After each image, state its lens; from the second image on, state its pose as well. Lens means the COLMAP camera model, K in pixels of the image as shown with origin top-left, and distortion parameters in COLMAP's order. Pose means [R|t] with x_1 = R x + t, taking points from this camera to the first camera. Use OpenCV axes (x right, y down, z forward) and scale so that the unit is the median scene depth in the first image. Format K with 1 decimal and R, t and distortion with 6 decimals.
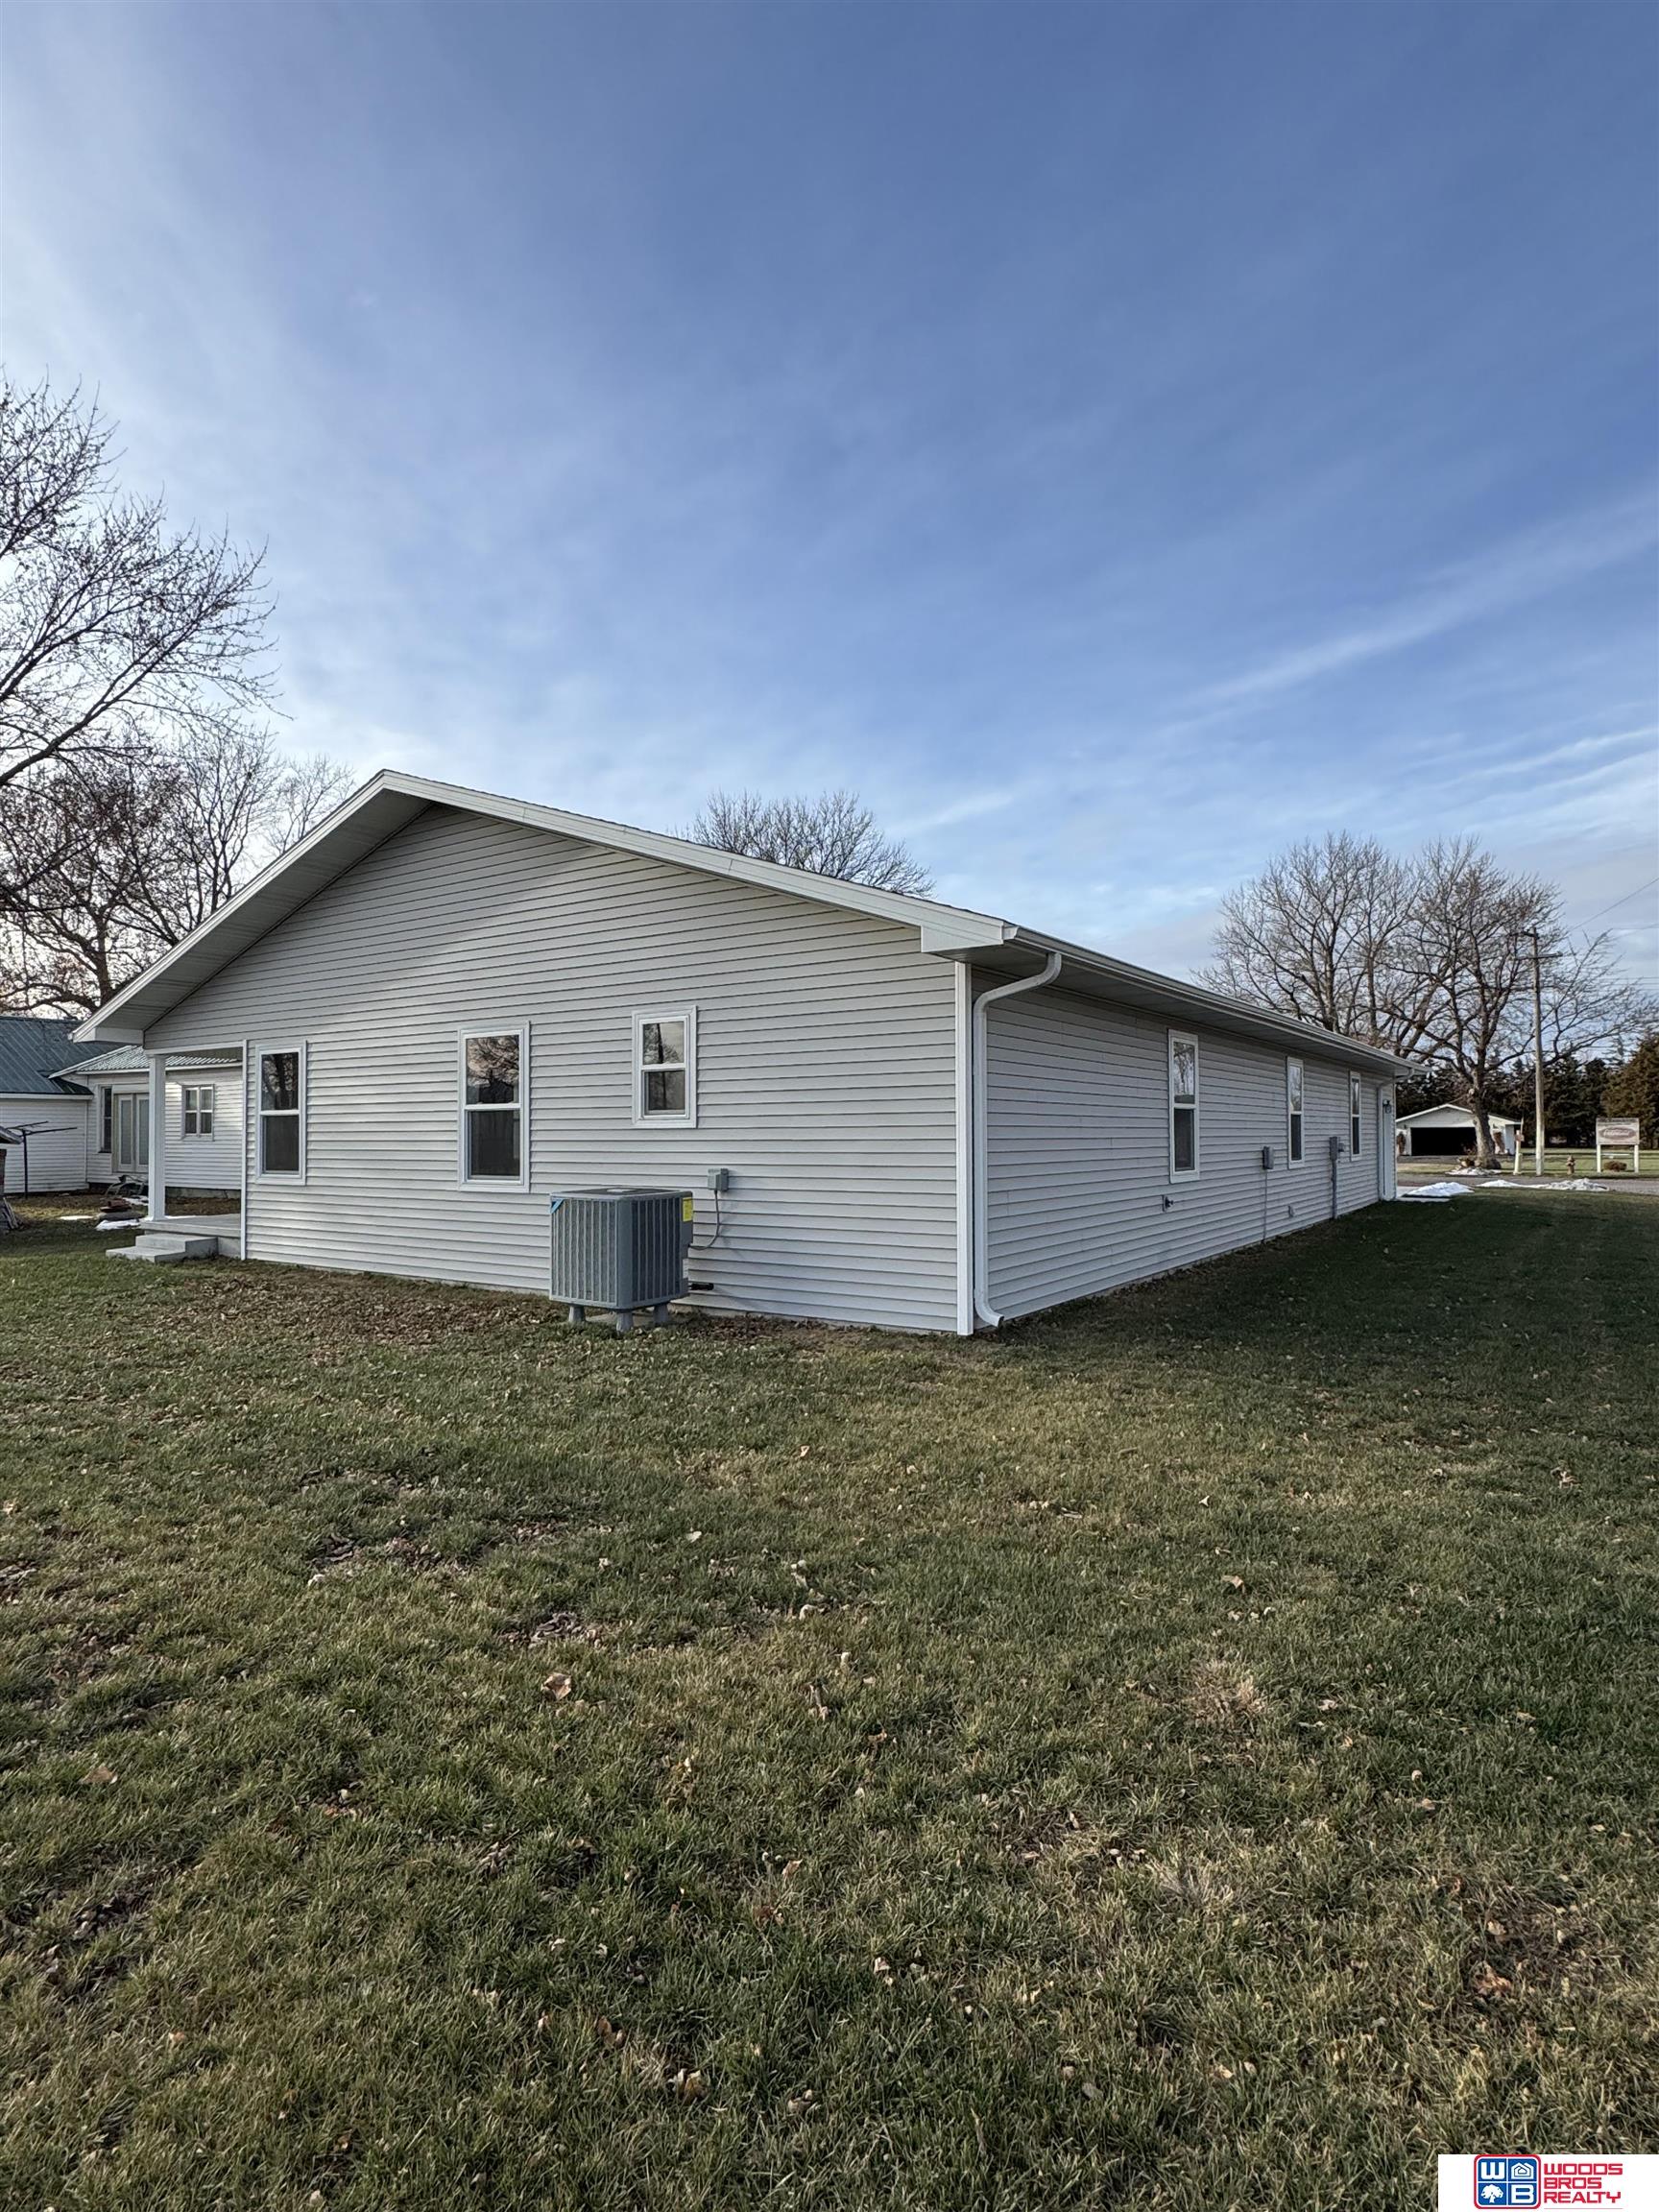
lens RADIAL K [[1151.5, 0, 828.1], [0, 1151.5, 1111.2], [0, 0, 1]] dist [-0.006511, -0.000317]
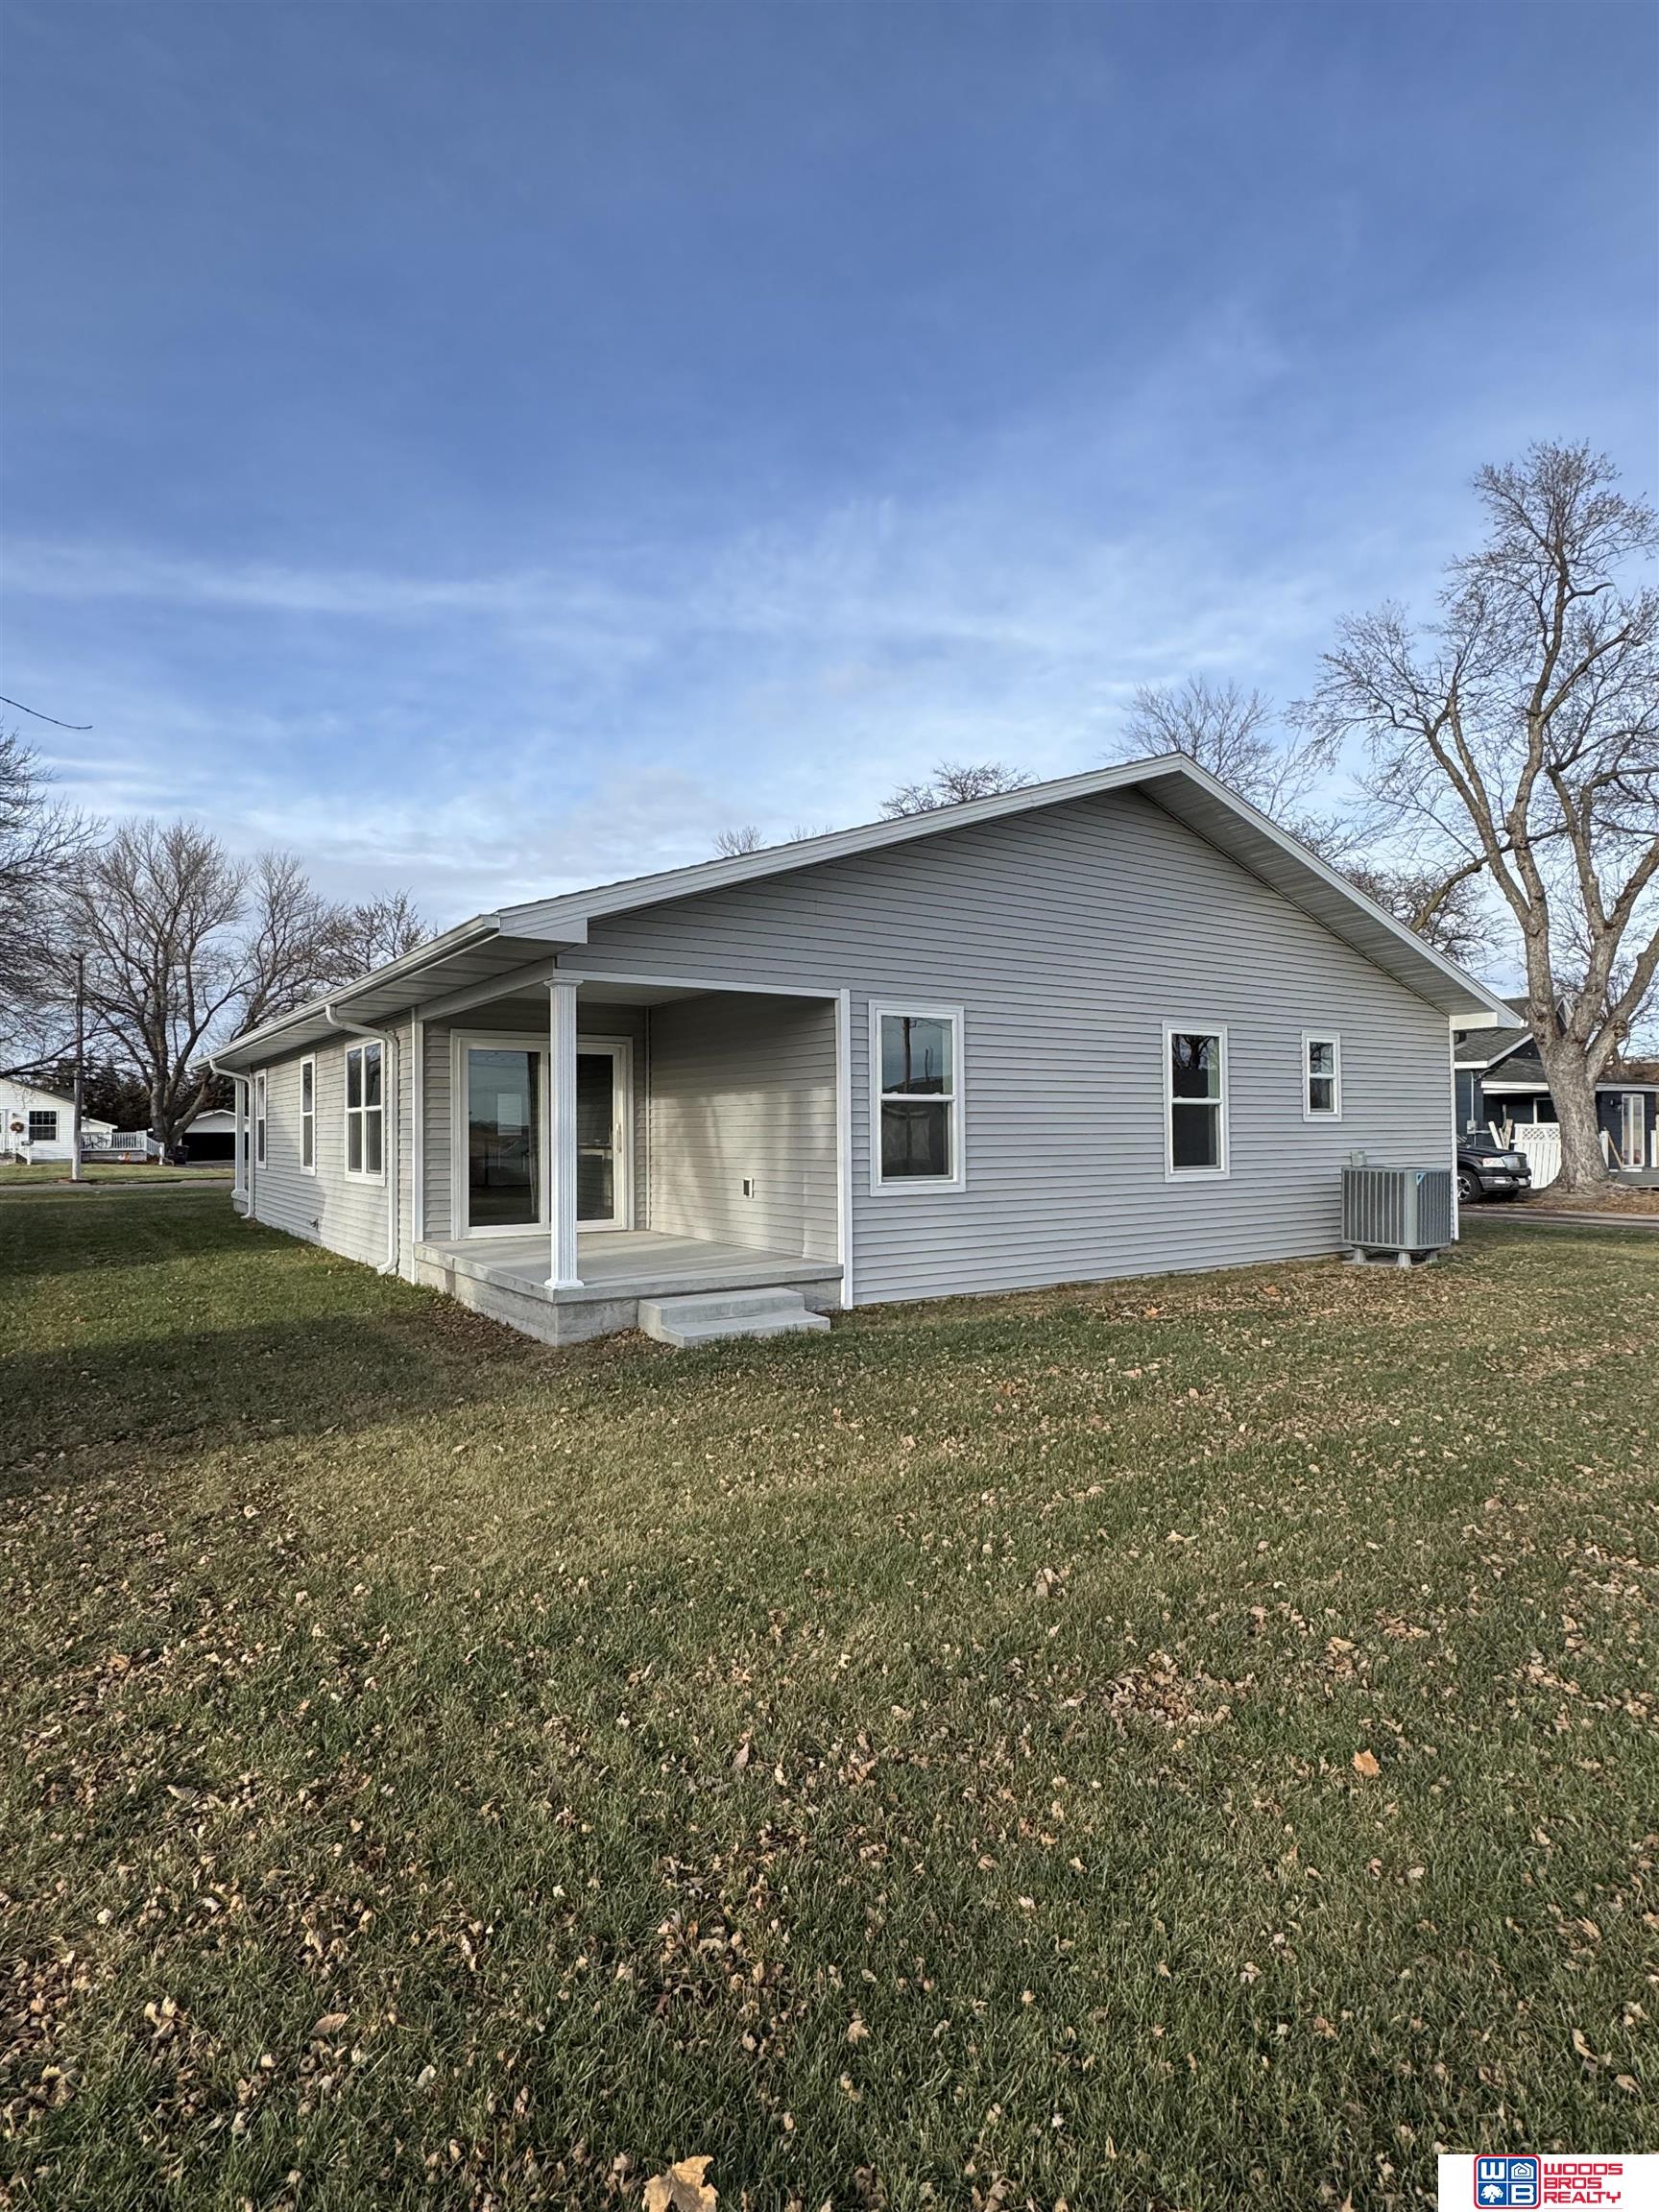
lens RADIAL K [[1151.5, 0, 829.4], [0, 1151.5, 1116.8], [0, 0, 1]] dist [-0.006511, -0.000317]
pose [[0.367529, 0.016198, 0.929871, -1.437122], [-0.009797, 0.999860, -0.013545, 0.029551], [-0.929960, -0.004132, 0.367636, 0.942773]]
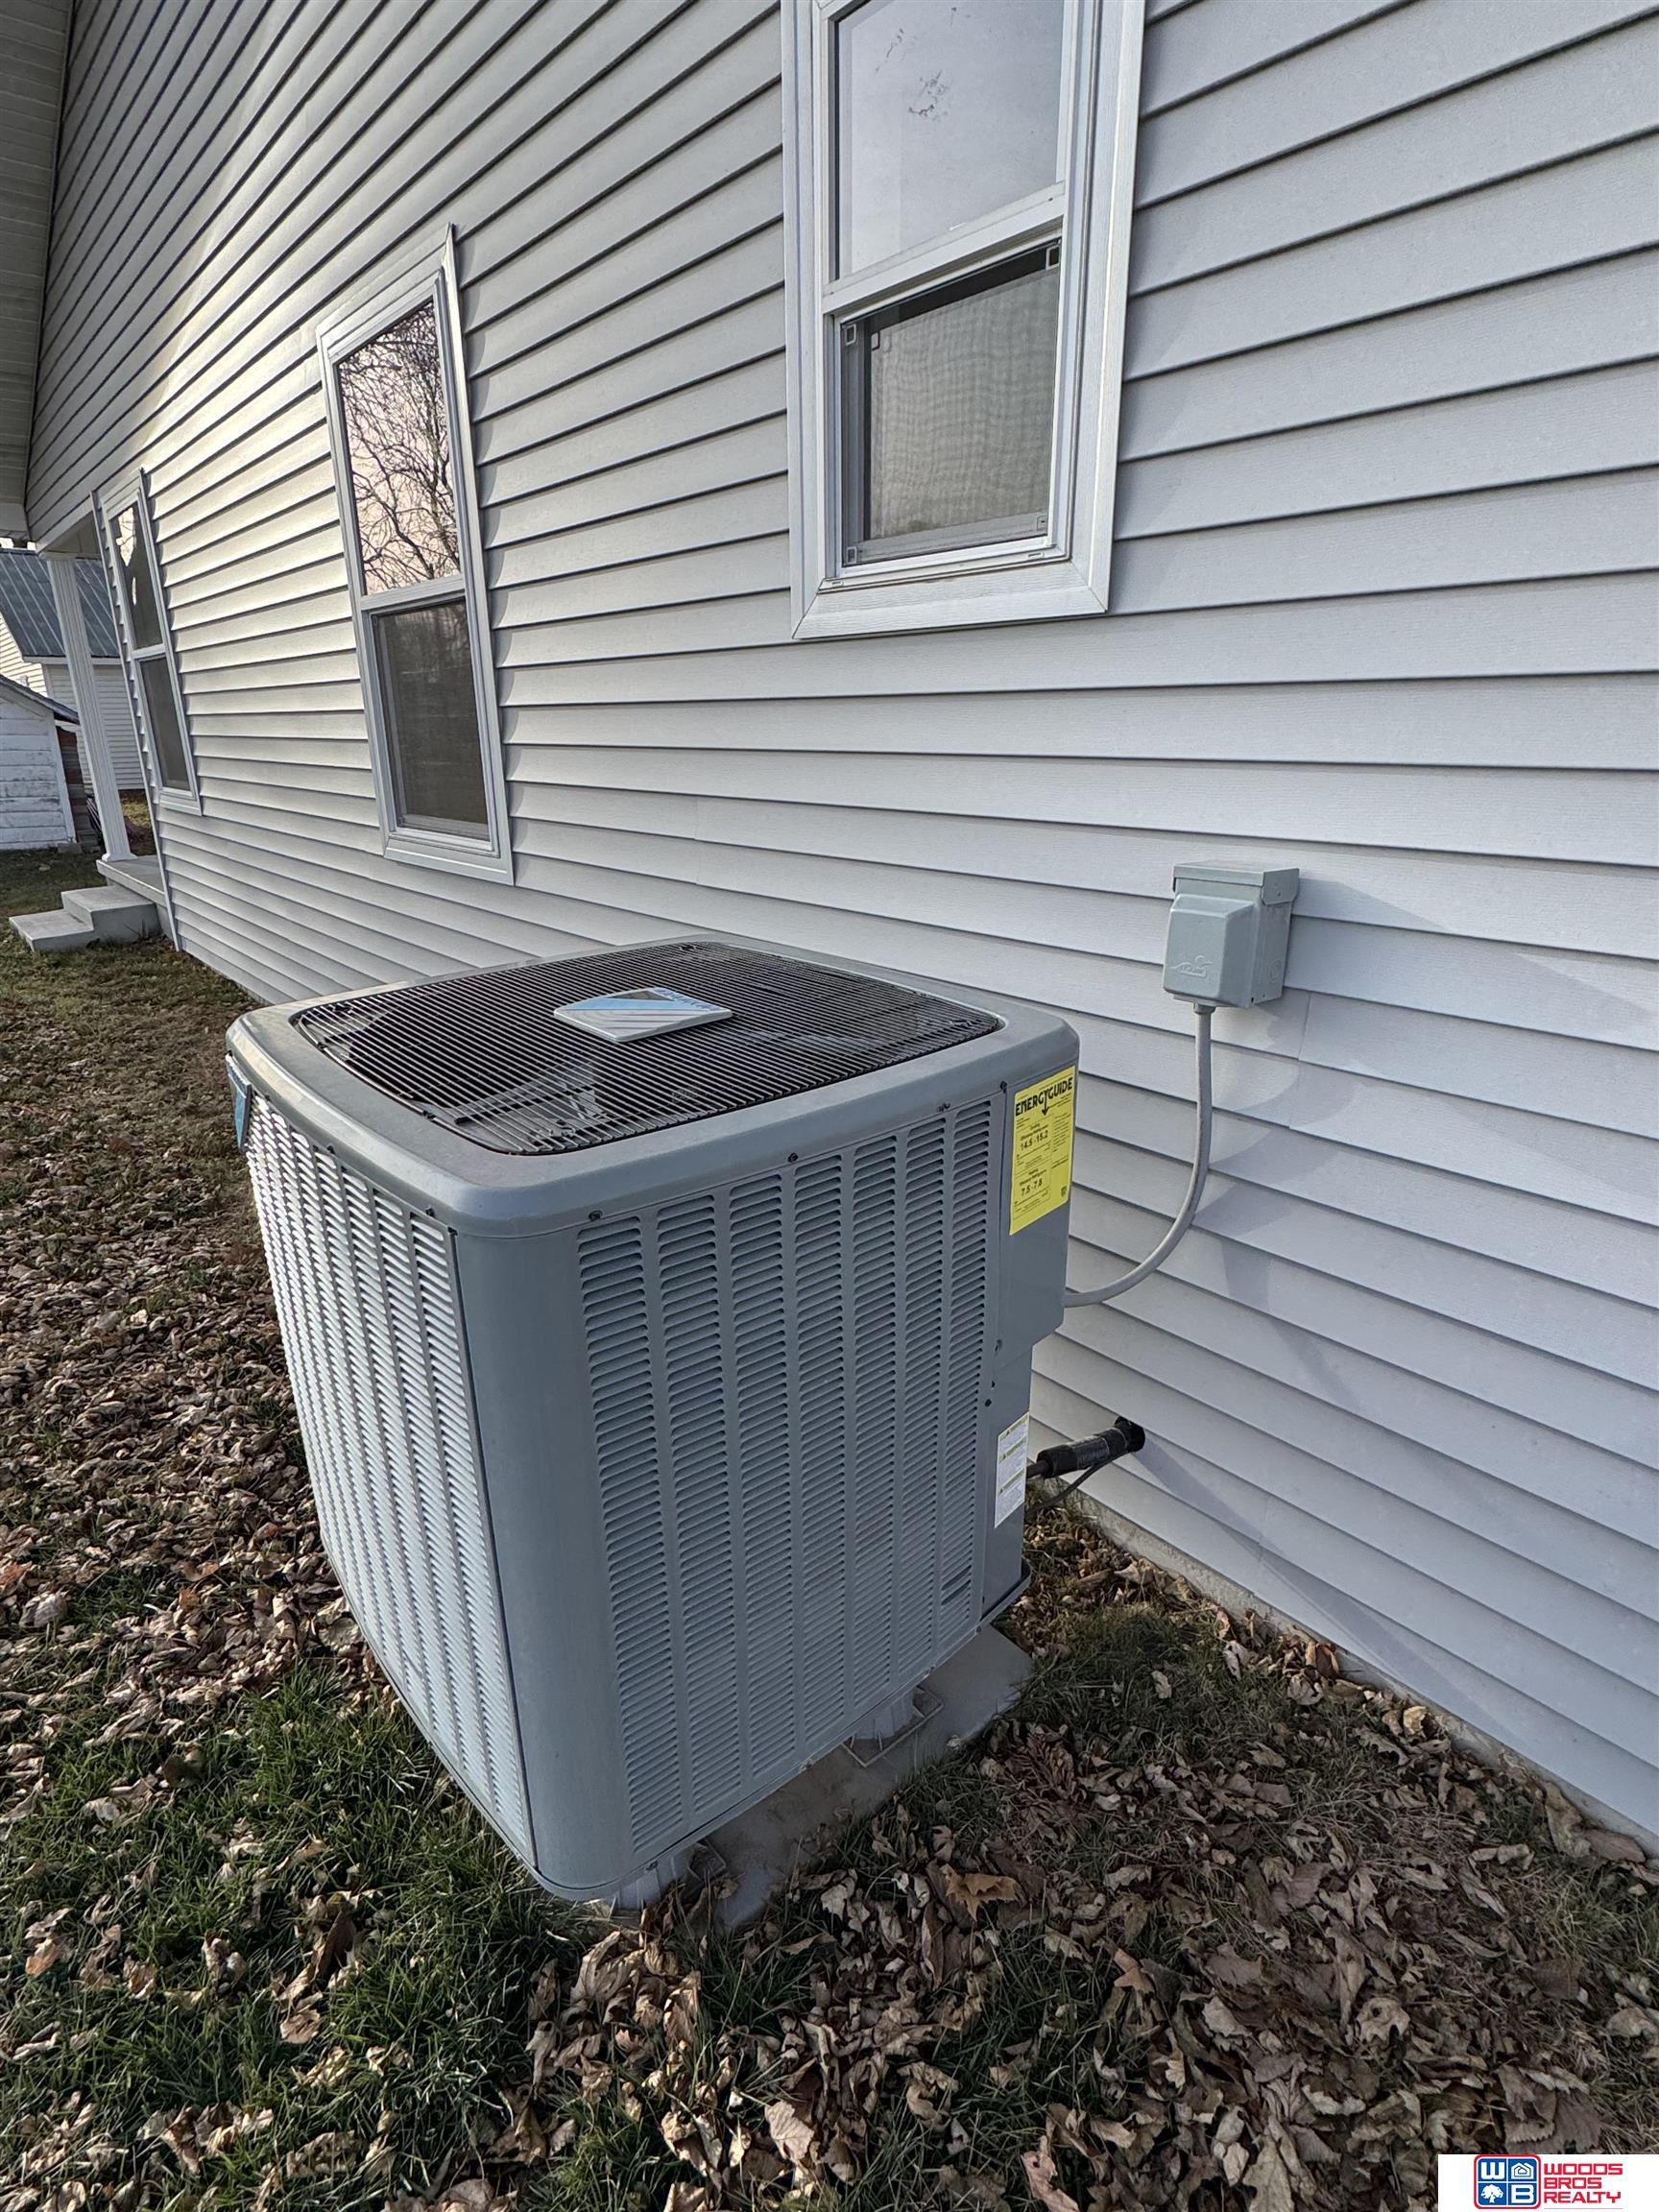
lens RADIAL K [[1151.5, 0, 828.8], [0, 1151.5, 1110.0], [0, 0, 1]] dist [-0.006511, -0.000317]
pose [[0.962689, 0.082338, -0.257781, -0.093759], [0.011228, 0.939613, 0.342054, 0.022839], [0.270379, -0.332186, 0.903630, 0.725695]]
